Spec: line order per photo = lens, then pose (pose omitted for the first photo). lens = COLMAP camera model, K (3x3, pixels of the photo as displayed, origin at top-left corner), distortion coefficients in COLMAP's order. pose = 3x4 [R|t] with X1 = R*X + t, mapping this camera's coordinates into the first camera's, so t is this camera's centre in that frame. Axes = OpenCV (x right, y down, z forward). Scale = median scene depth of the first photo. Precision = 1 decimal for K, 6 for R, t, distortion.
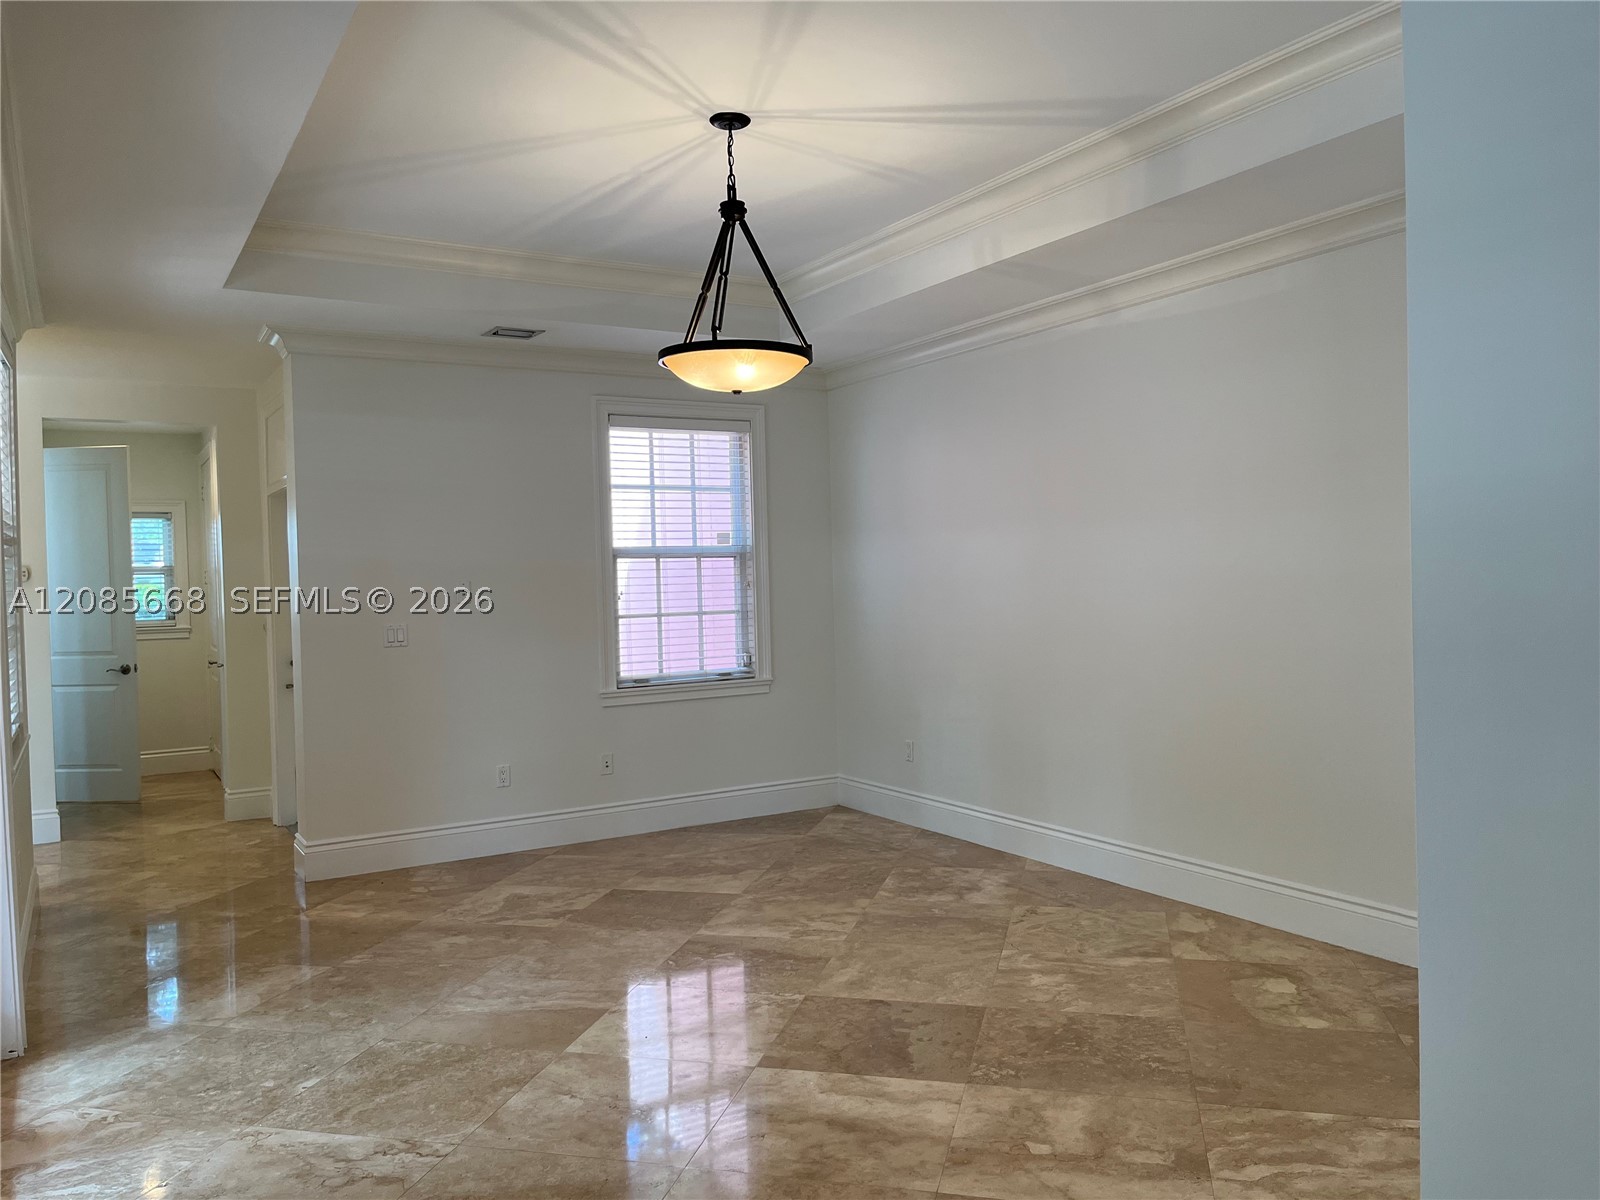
lens RADIAL K [[1218.7, 0, 800.4], [0, 1218.7, 602.0], [0, 0, 1]] dist [0.023906, -0.054109]
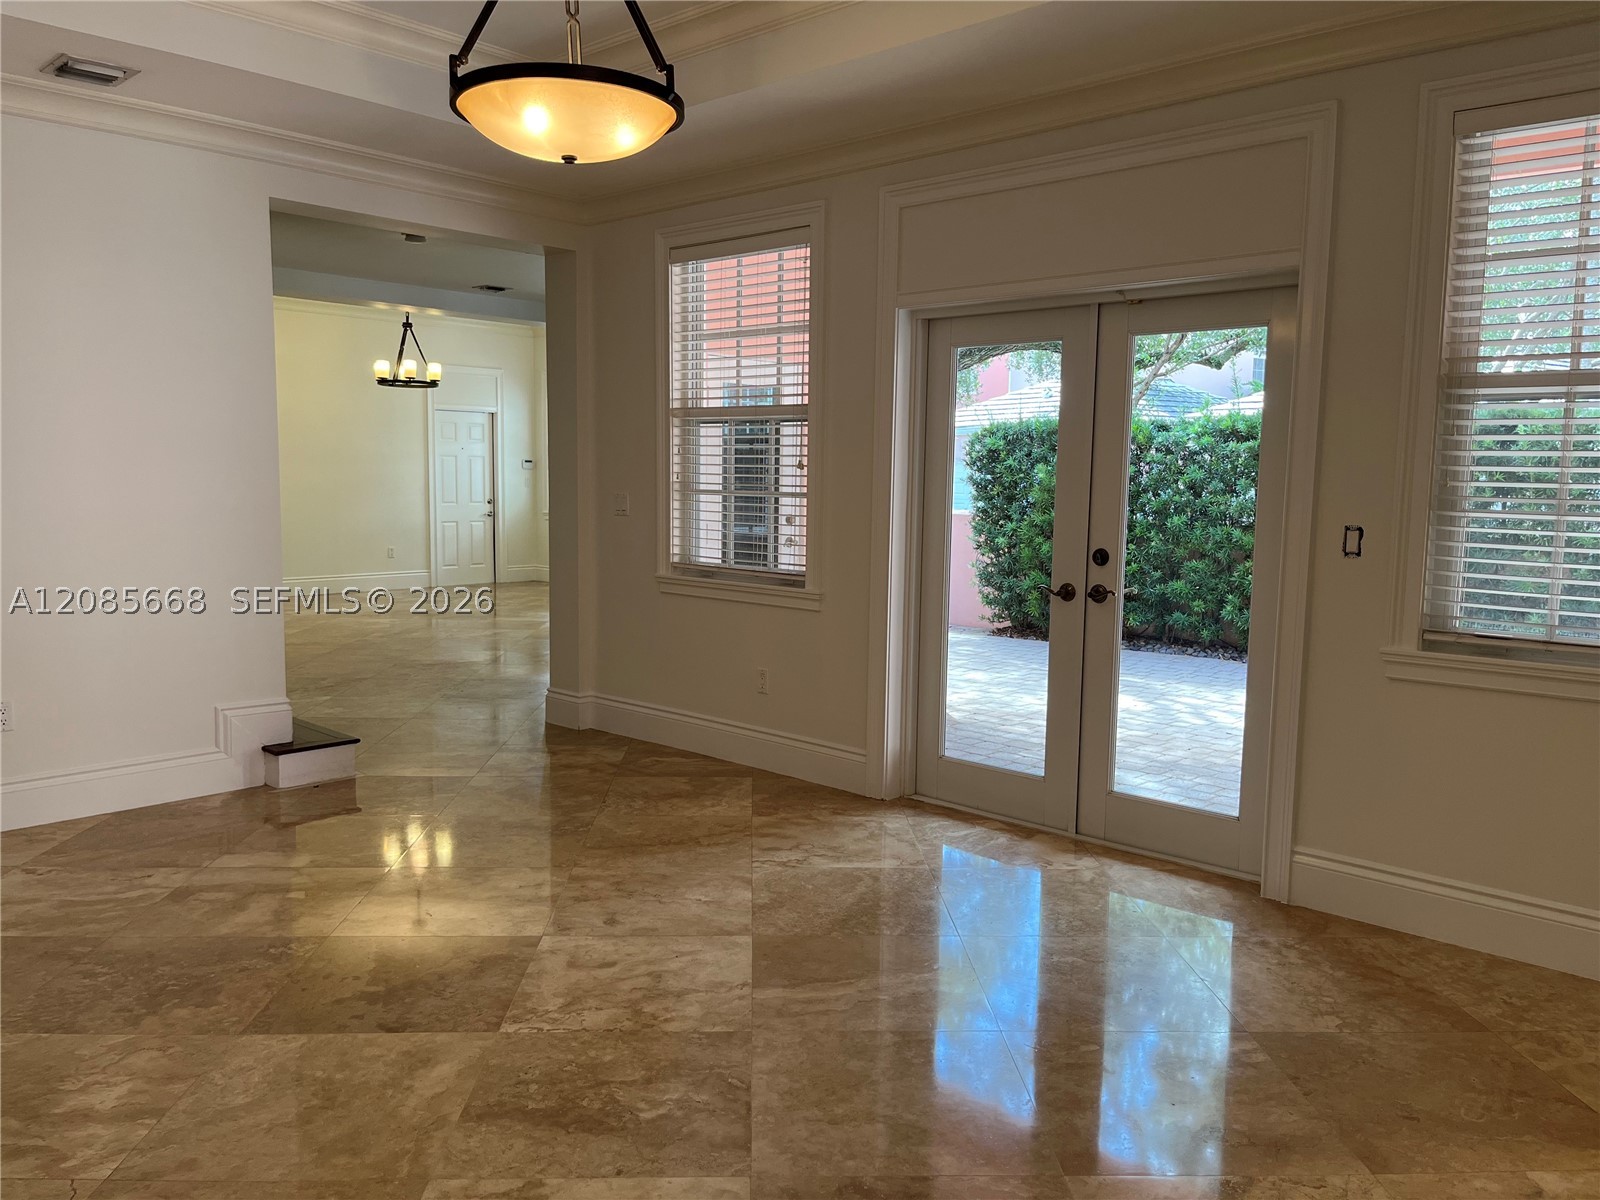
lens RADIAL K [[1218.7, 0, 796.4], [0, 1218.7, 599.9], [0, 0, 1]] dist [0.023906, -0.054109]
pose [[-0.960852, 0.036526, -0.274643, 0.026607], [0.000257, 0.991389, 0.130952, -0.020262], [0.277061, 0.125755, -0.952588, 1.907612]]
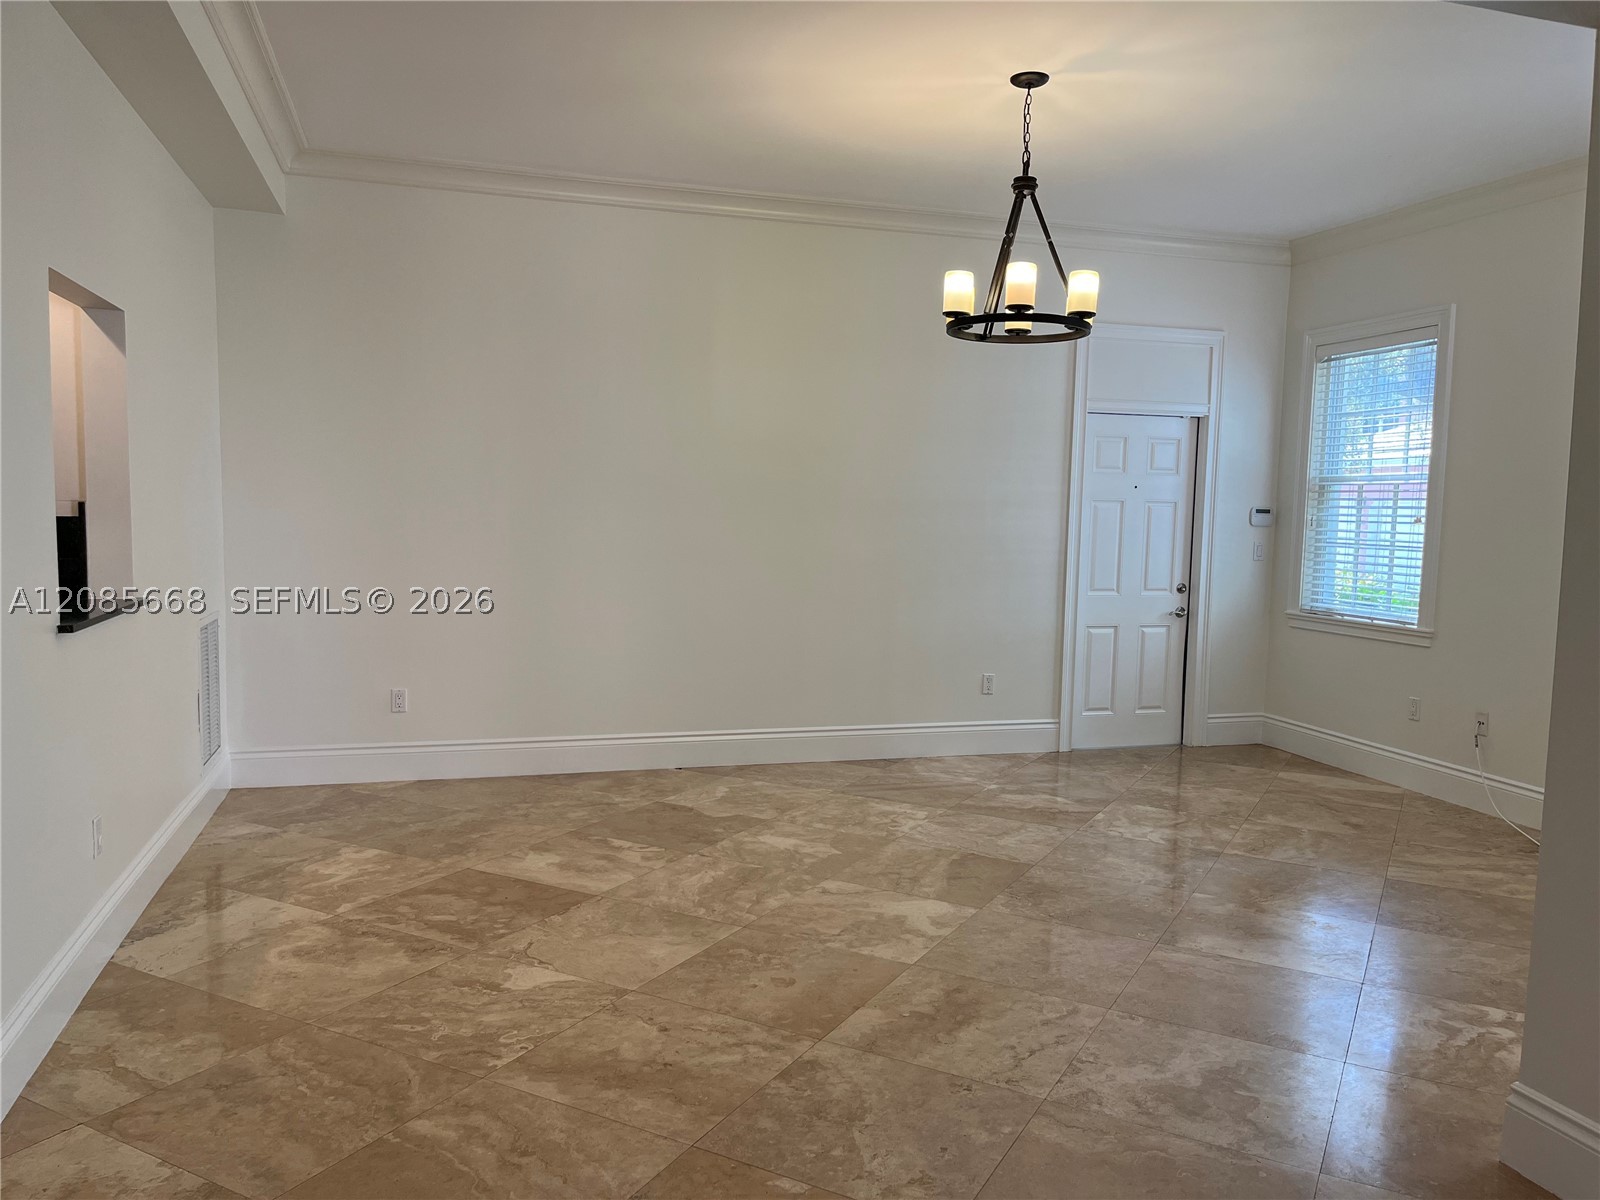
lens RADIAL K [[1218.7, 0, 799.1], [0, 1218.7, 601.2], [0, 0, 1]] dist [0.023906, -0.054109]
pose [[-0.969831, -0.021716, 0.242810, 0.018170], [0.001087, 0.995629, 0.093390, -0.006151], [-0.243777, 0.090836, -0.965568, 1.006960]]
